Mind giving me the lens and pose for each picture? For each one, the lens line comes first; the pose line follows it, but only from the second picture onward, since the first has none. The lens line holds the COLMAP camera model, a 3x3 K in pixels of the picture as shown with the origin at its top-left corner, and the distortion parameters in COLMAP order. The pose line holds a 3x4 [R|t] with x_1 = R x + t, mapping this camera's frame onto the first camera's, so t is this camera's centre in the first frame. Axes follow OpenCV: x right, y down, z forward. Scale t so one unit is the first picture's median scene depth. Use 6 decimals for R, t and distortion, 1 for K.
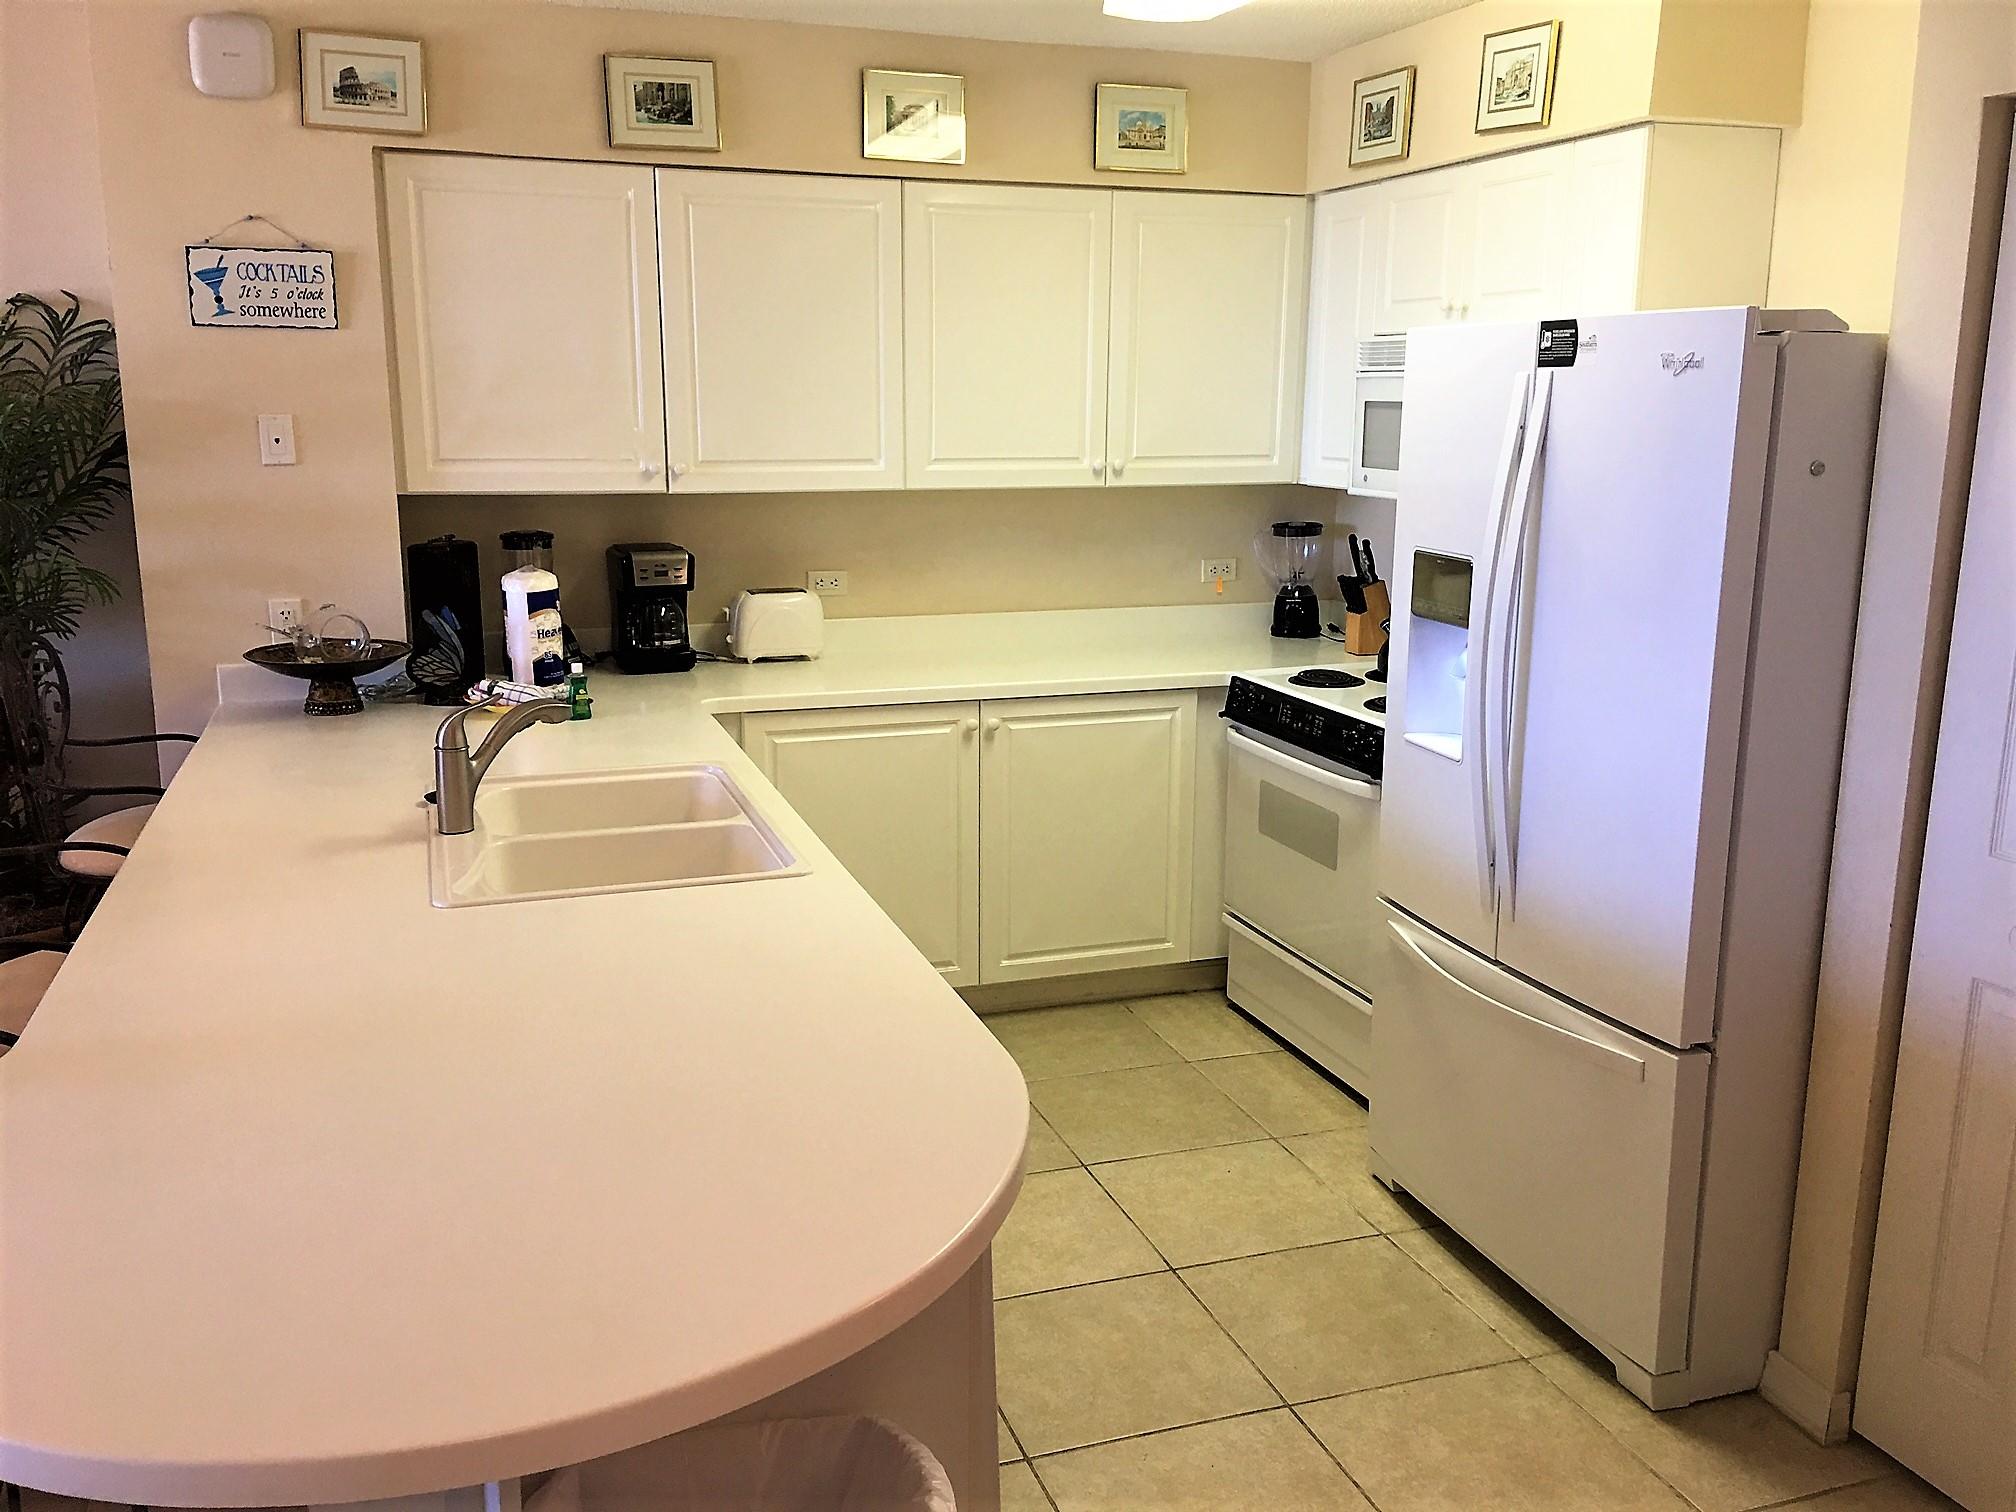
lens RADIAL K [[1685.6, 0, 1005.9], [0, 1685.6, 741.3], [0, 0, 1]] dist [0.120744, -0.182479]
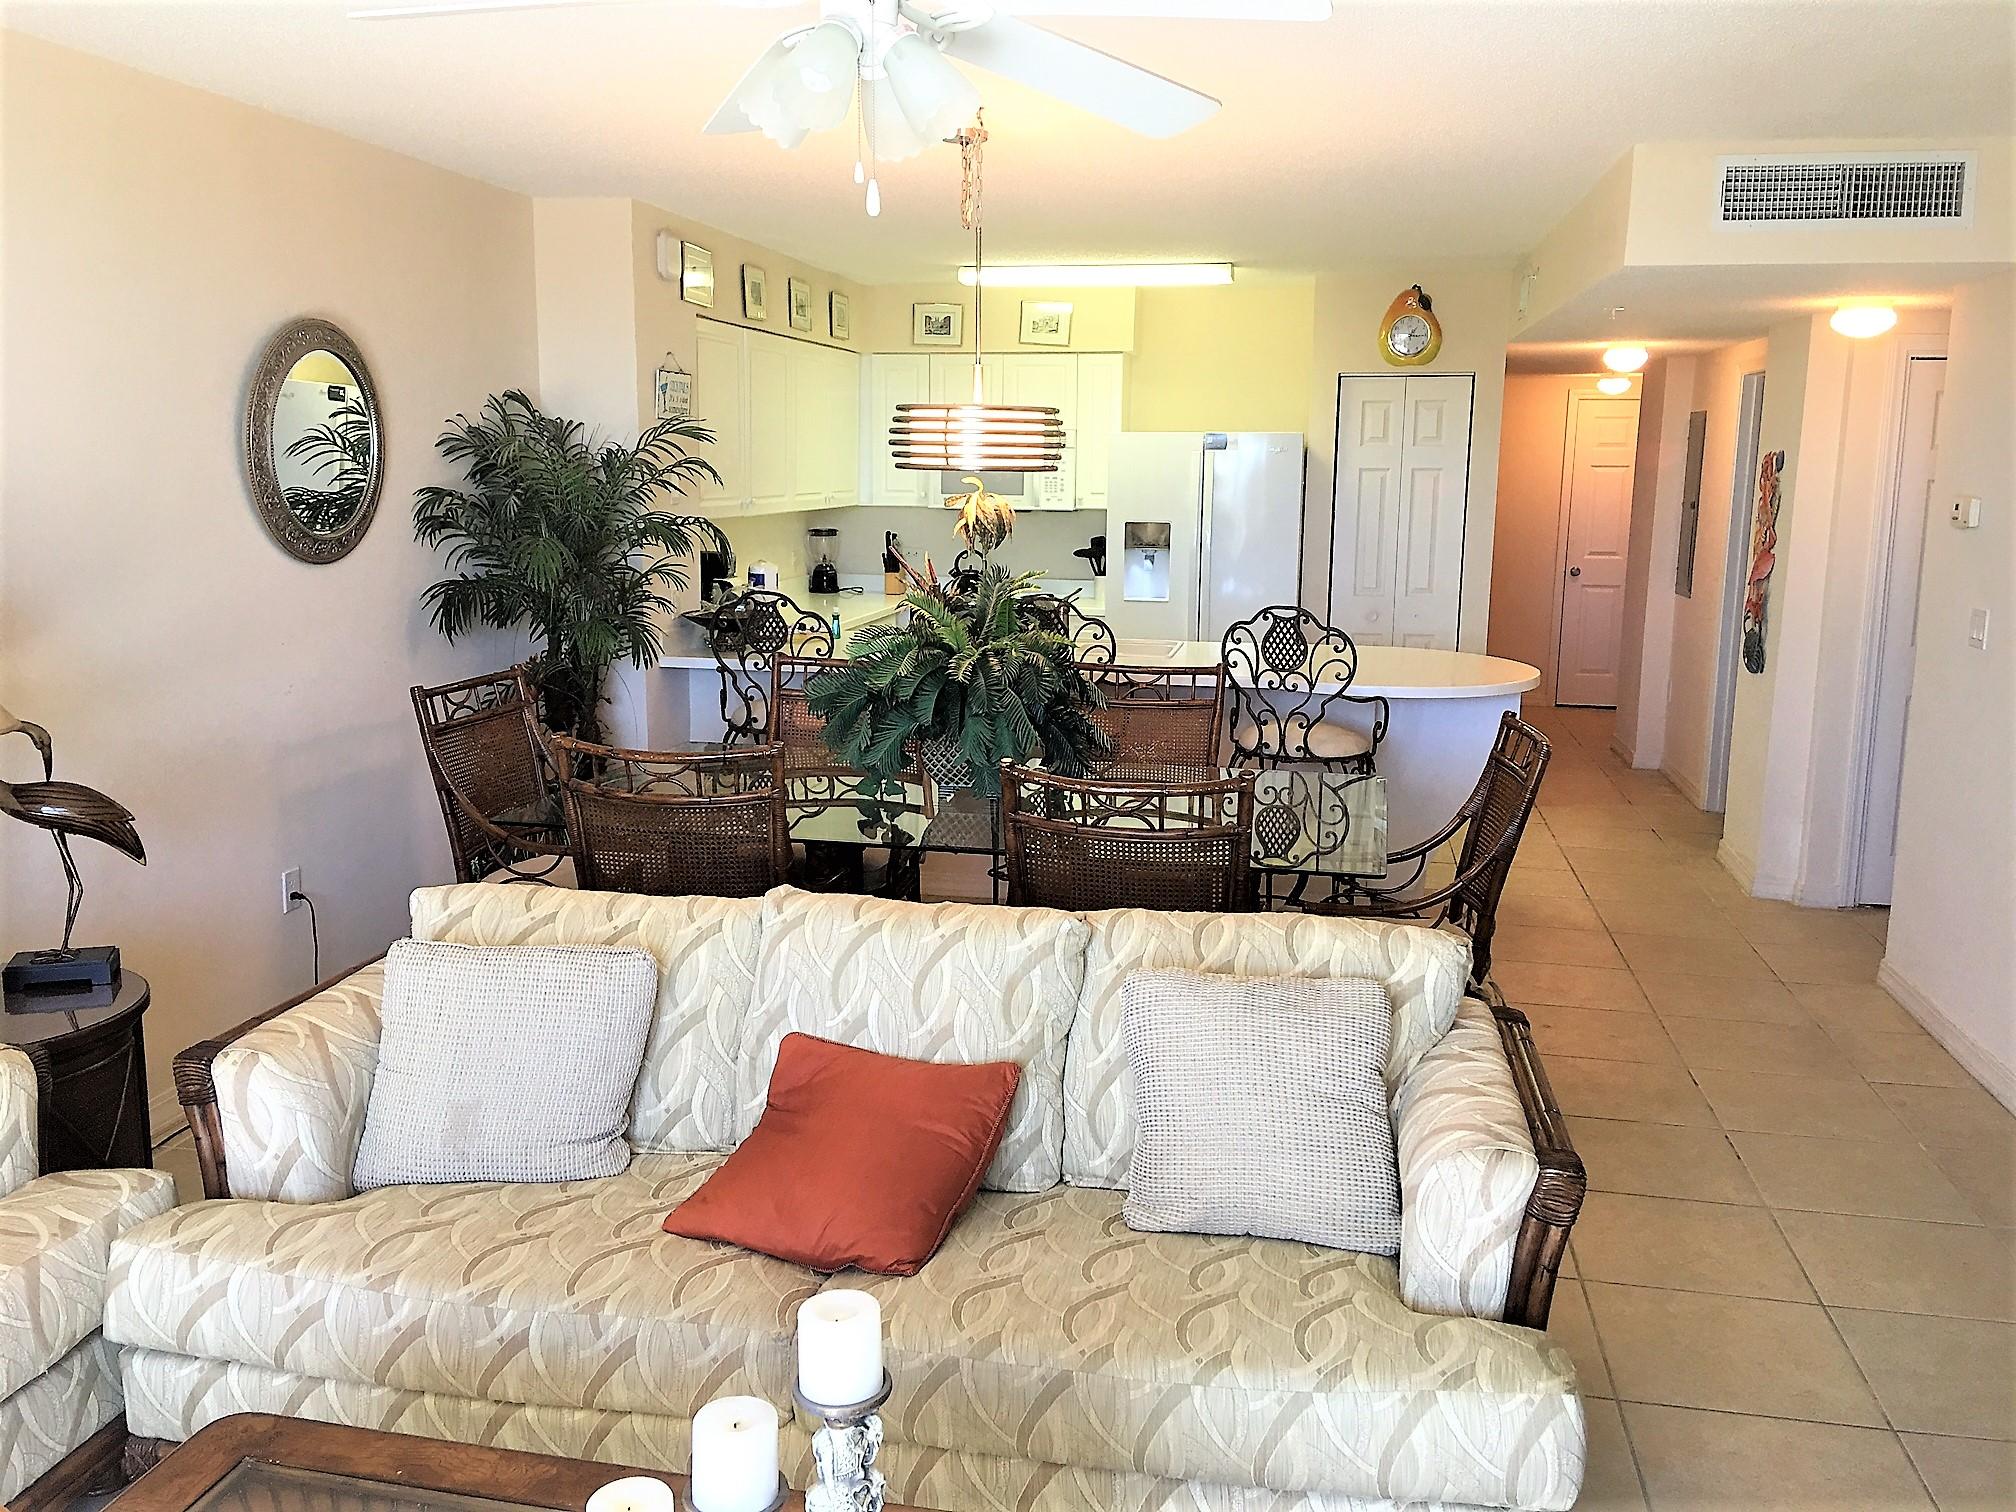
lens RADIAL K [[1685.6, 0, 1005.9], [0, 1685.6, 741.3], [0, 0, 1]] dist [0.120744, -0.182479]
pose [[0.517251, -0.137952, 0.844642, -1.500257], [0.163172, 0.984716, 0.060905, 0.015032], [-0.840135, 0.106318, 0.531855, -0.090079]]
